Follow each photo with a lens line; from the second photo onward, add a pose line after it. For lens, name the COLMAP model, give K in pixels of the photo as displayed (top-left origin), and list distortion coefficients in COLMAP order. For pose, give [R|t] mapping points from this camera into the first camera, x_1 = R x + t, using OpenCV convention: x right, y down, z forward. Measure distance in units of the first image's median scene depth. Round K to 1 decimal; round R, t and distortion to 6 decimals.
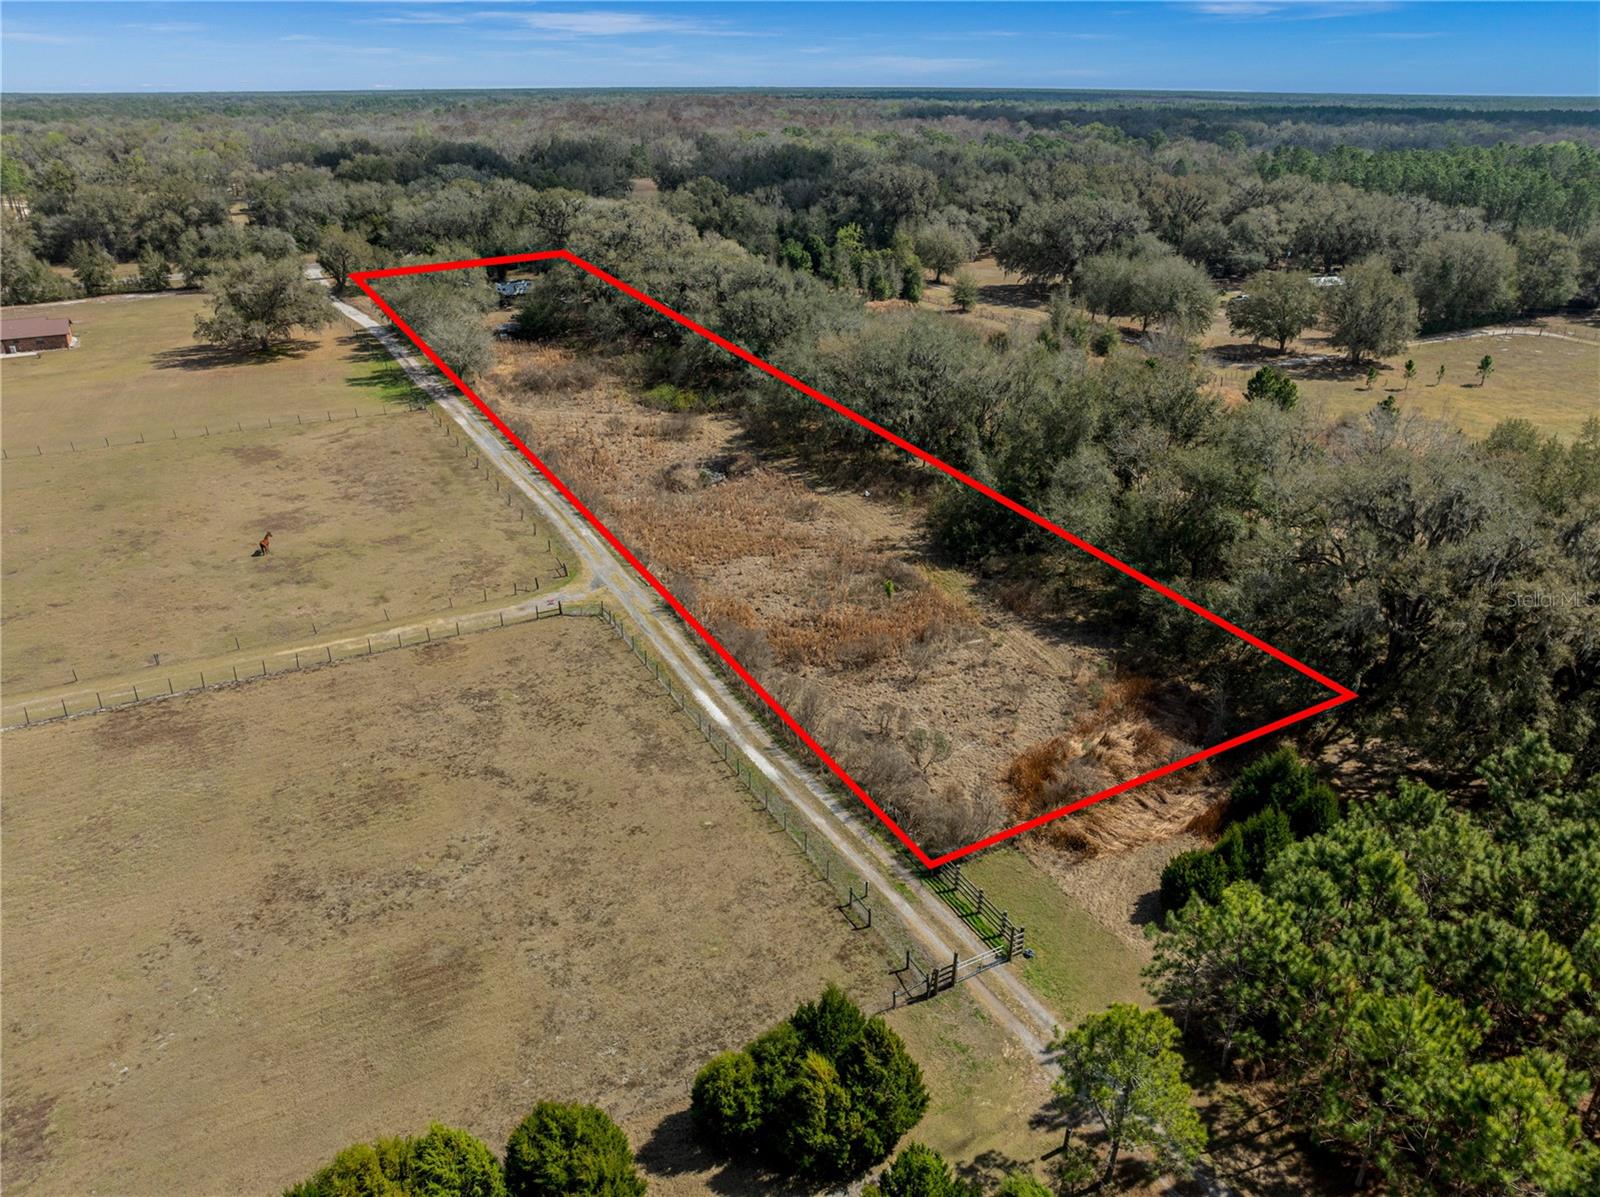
lens RADIAL K [[1123.7, 0, 798.9], [0, 1123.7, 605.4], [0, 0, 1]] dist [-0.048645, 0.017839]
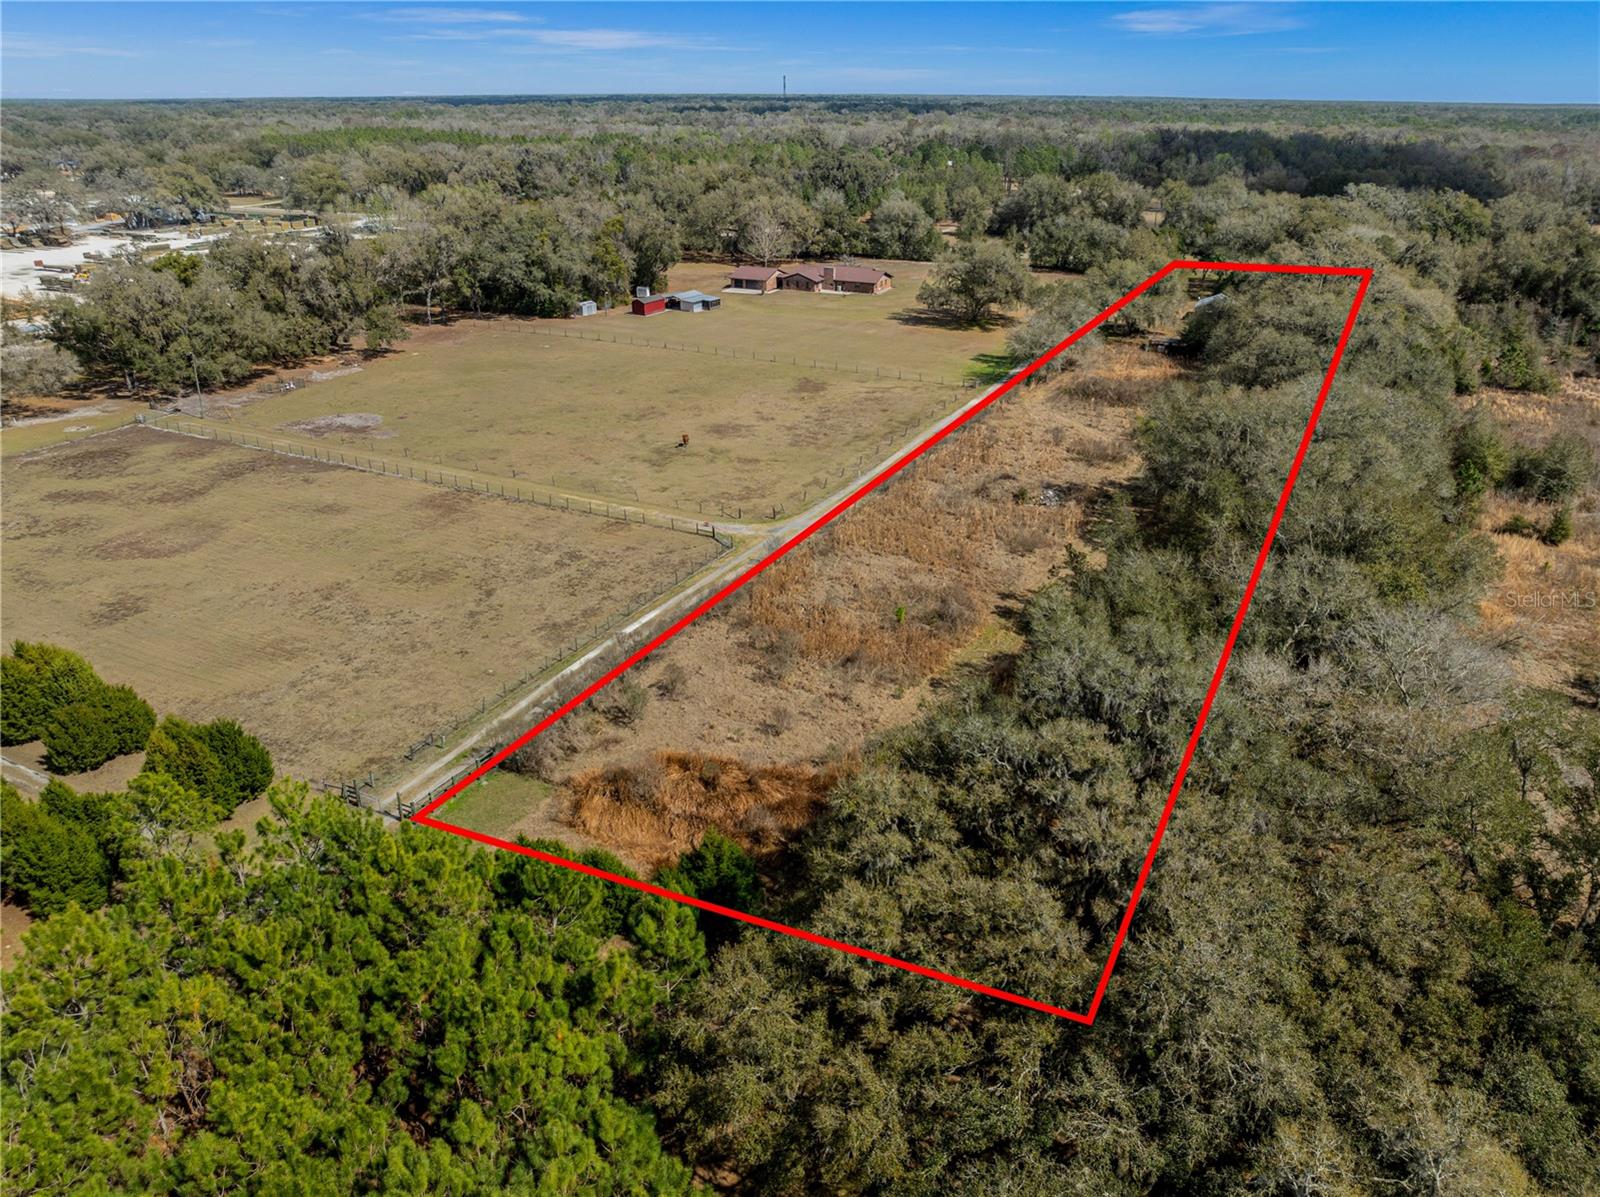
lens RADIAL K [[1123.7, 0, 795.5], [0, 1123.7, 593.4], [0, 0, 1]] dist [-0.048645, 0.017839]
pose [[0.570475, 0.336719, -0.749119, 0.671404], [-0.349082, 0.925018, 0.149947, -0.130419], [0.743438, 0.175963, 0.645242, 0.261473]]
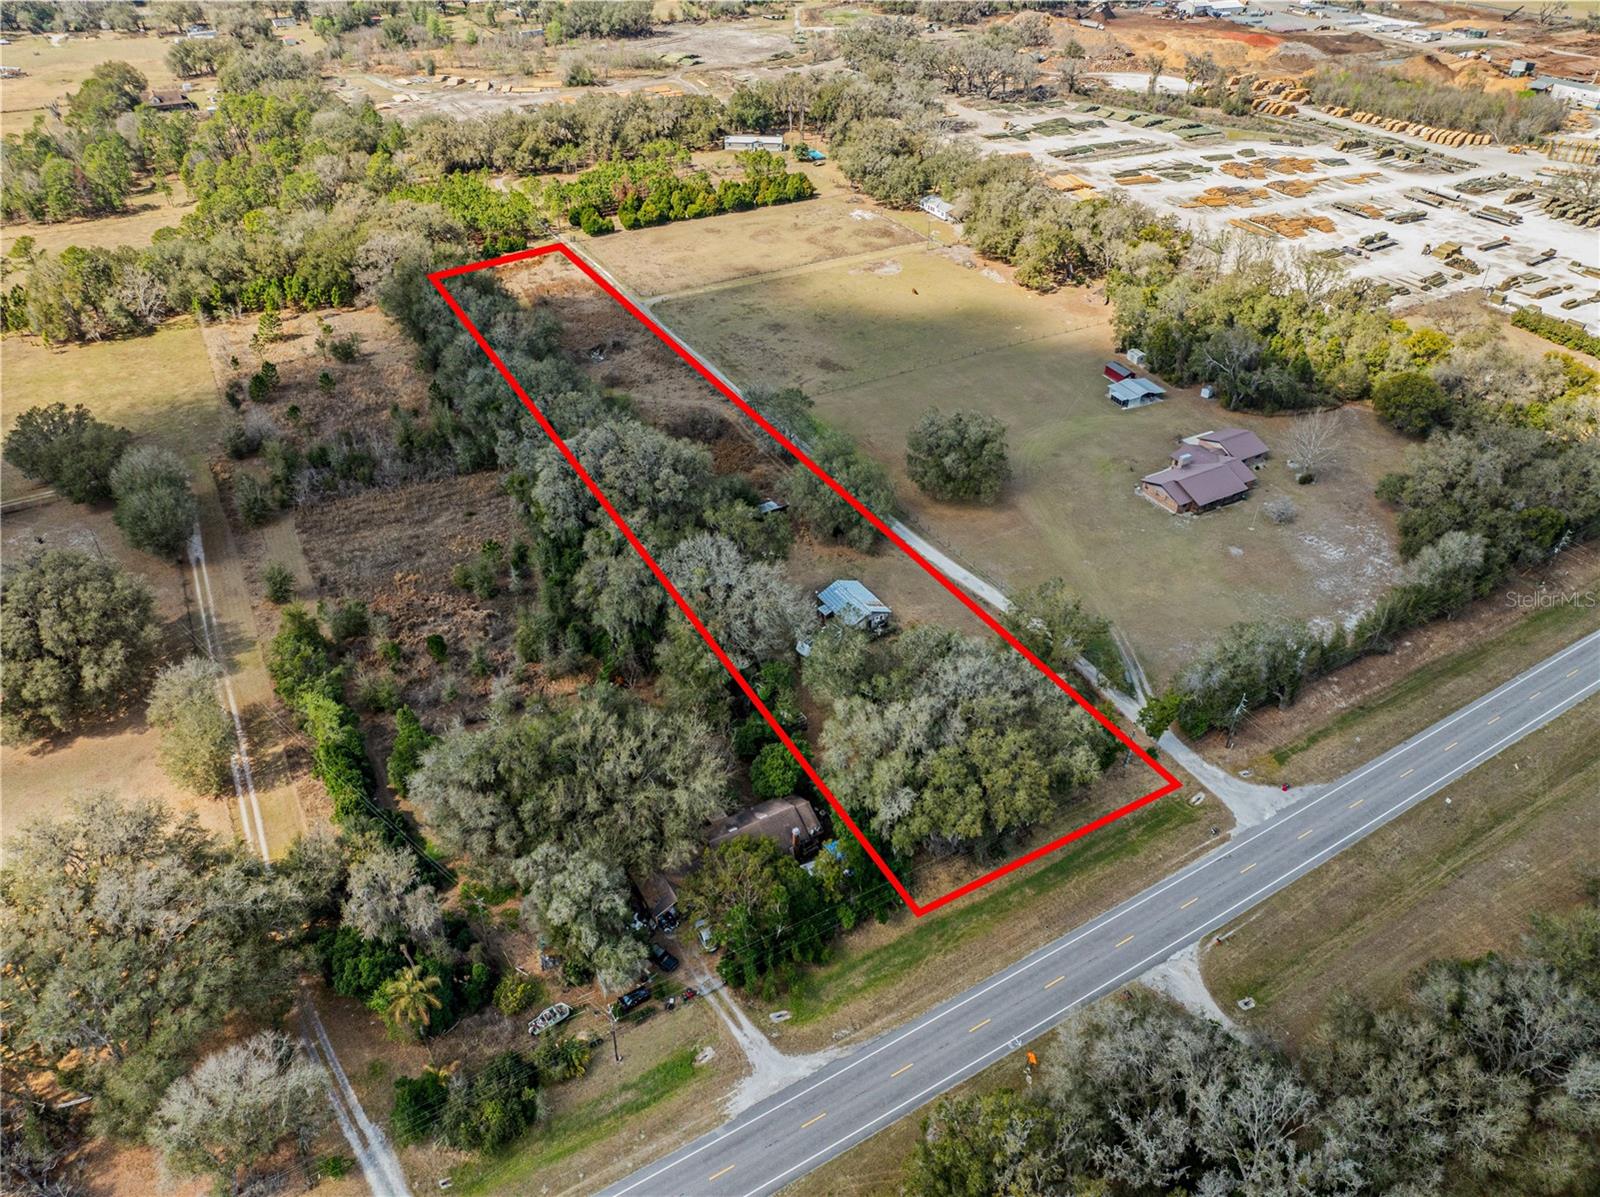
lens RADIAL K [[1123.7, 0, 805.9], [0, 1123.7, 596.9], [0, 0, 1]] dist [-0.048645, 0.017839]
pose [[-0.999345, 0.007057, -0.035506, -0.466780], [-0.027874, 0.475827, 0.879097, -2.108324], [0.023099, 0.879511, -0.475318, 2.884304]]
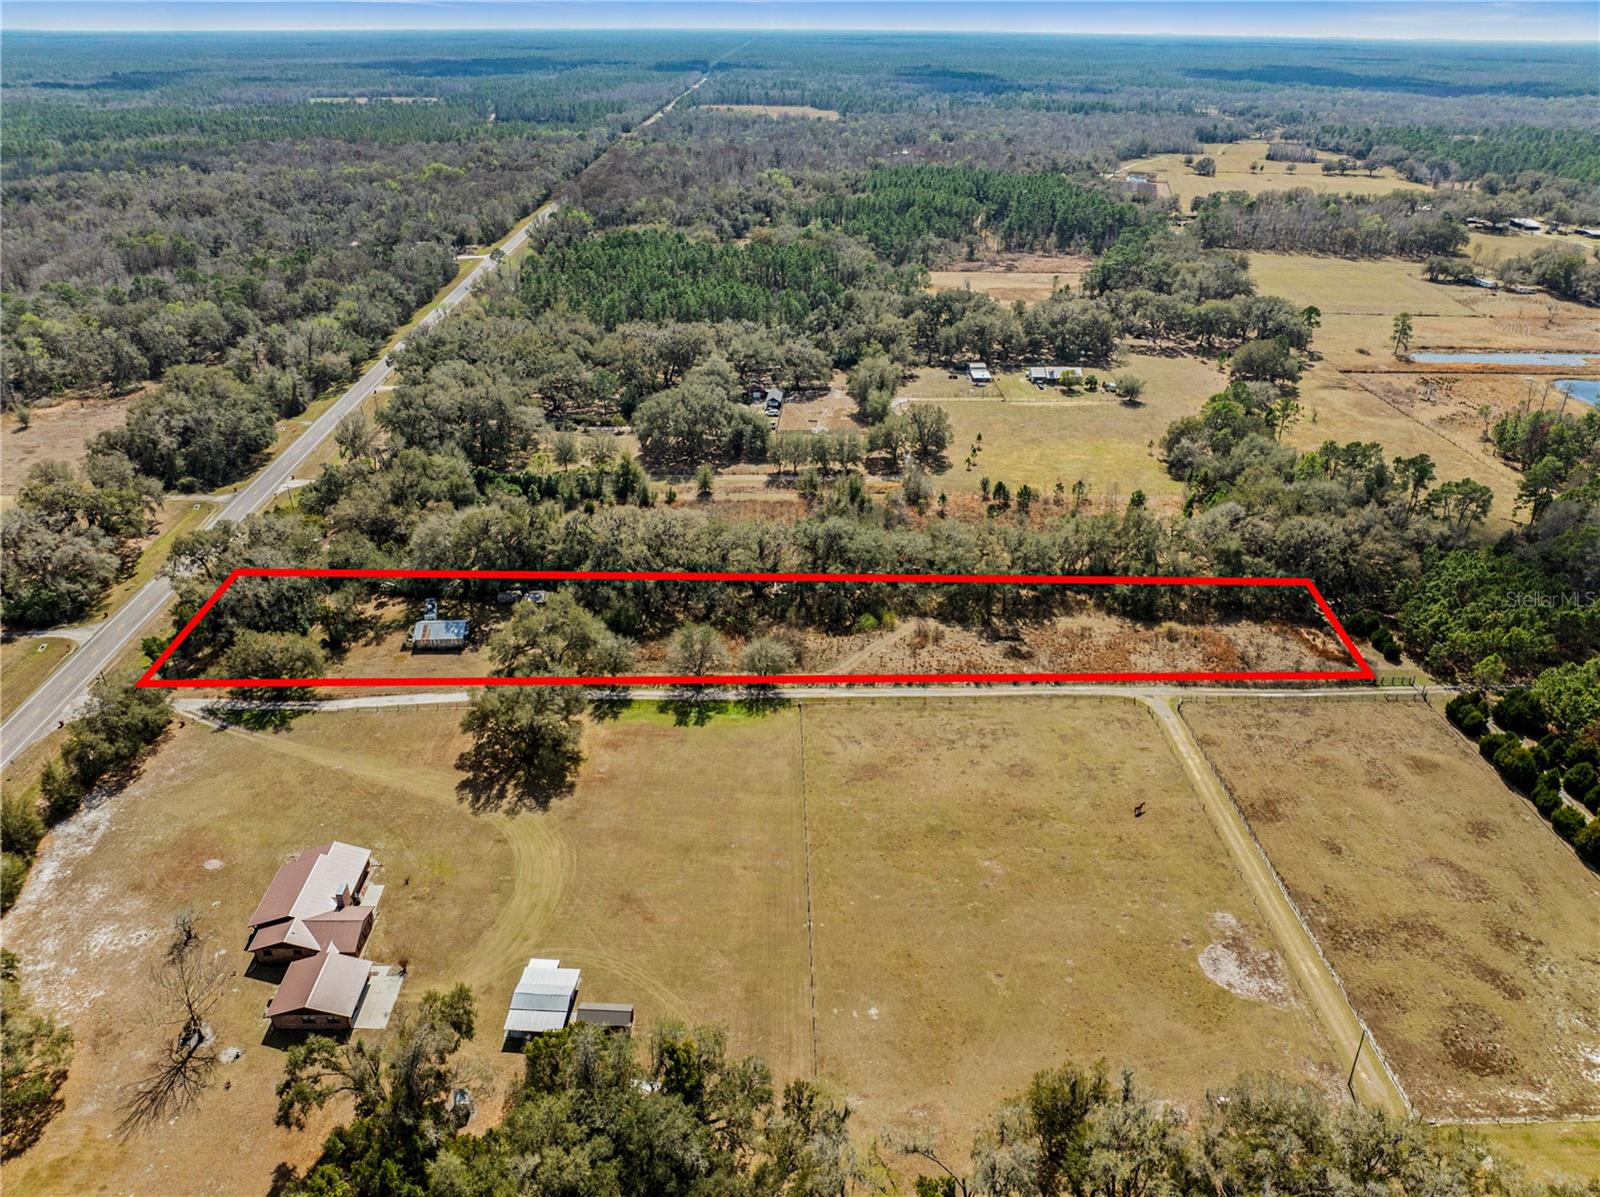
lens RADIAL K [[1123.7, 0, 797.1], [0, 1123.7, 603.1], [0, 0, 1]] dist [-0.048645, 0.017839]
pose [[0.450789, -0.413834, 0.790905, -1.996964], [0.374027, 0.892075, 0.253587, -0.924630], [-0.810489, 0.181506, 0.556923, 0.282774]]
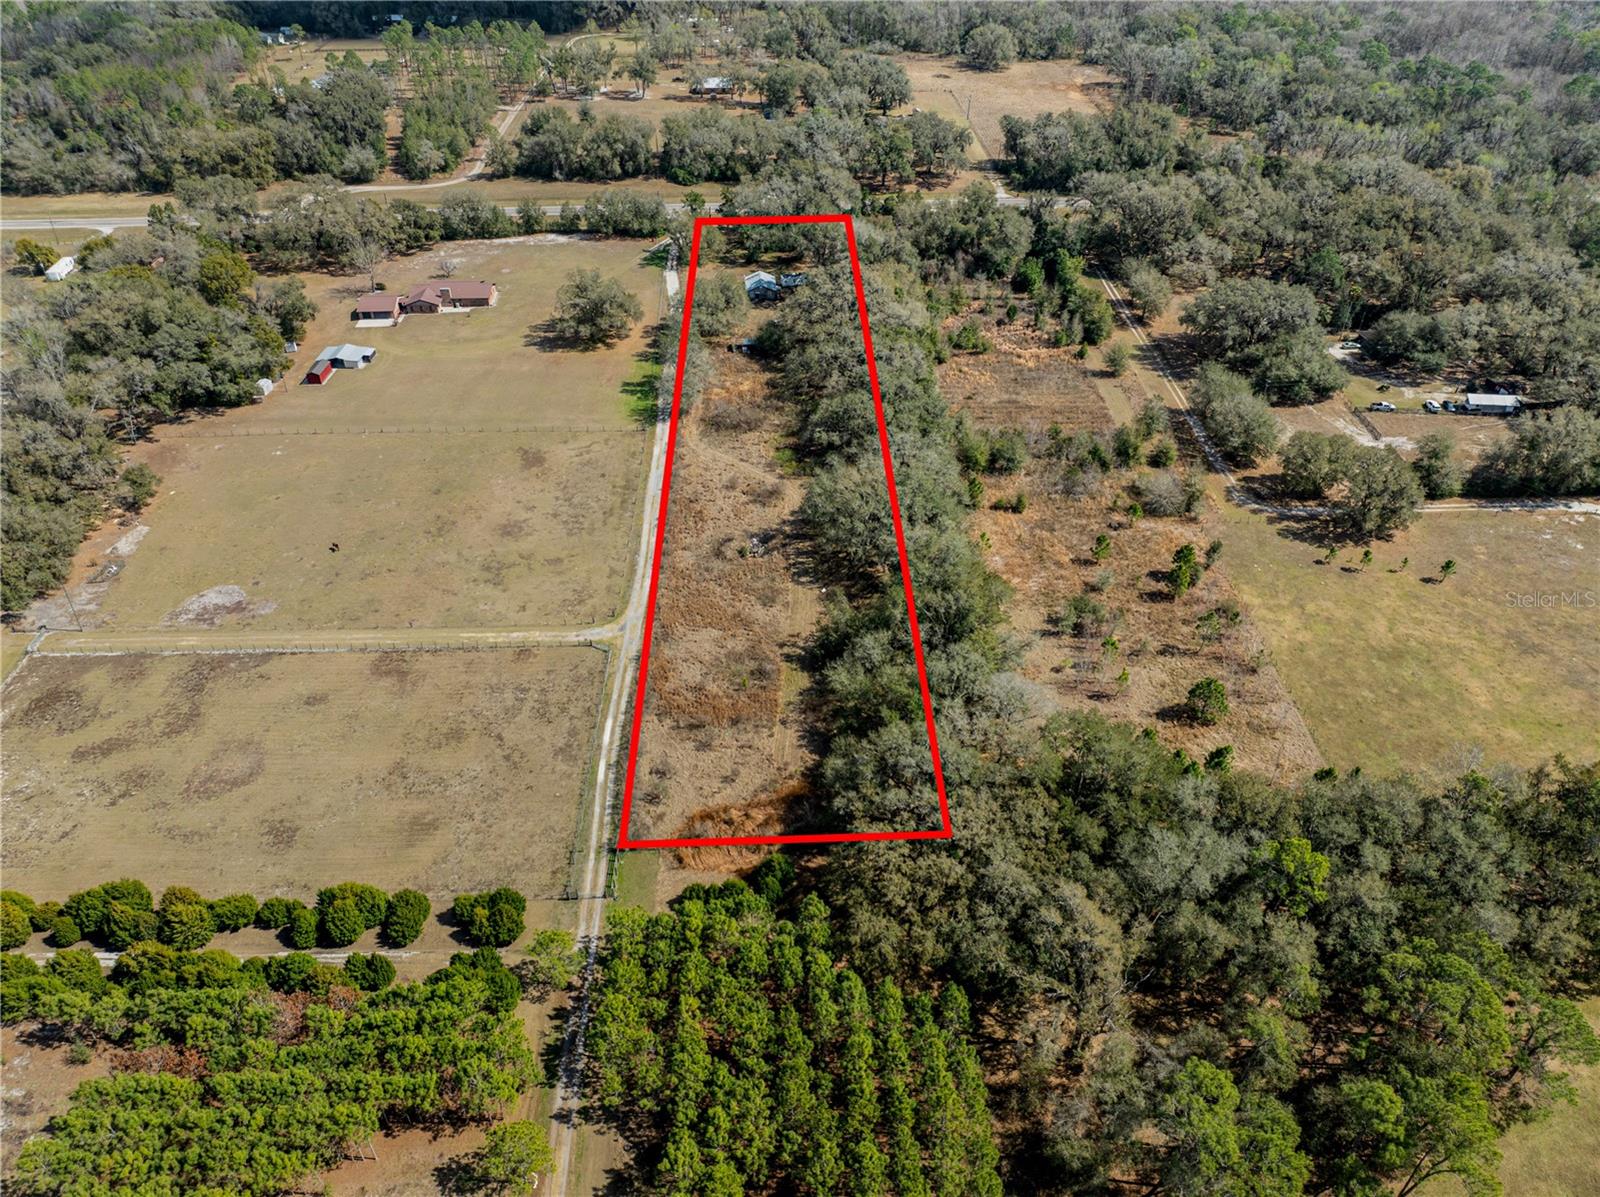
lens RADIAL K [[1123.7, 0, 795.9], [0, 1123.7, 600.0], [0, 0, 1]] dist [-0.048645, 0.017839]
pose [[0.894808, 0.267802, -0.357213, 0.679653], [-0.187397, 0.951516, 0.243927, -0.531967], [0.405218, -0.151328, 0.901609, -0.516496]]
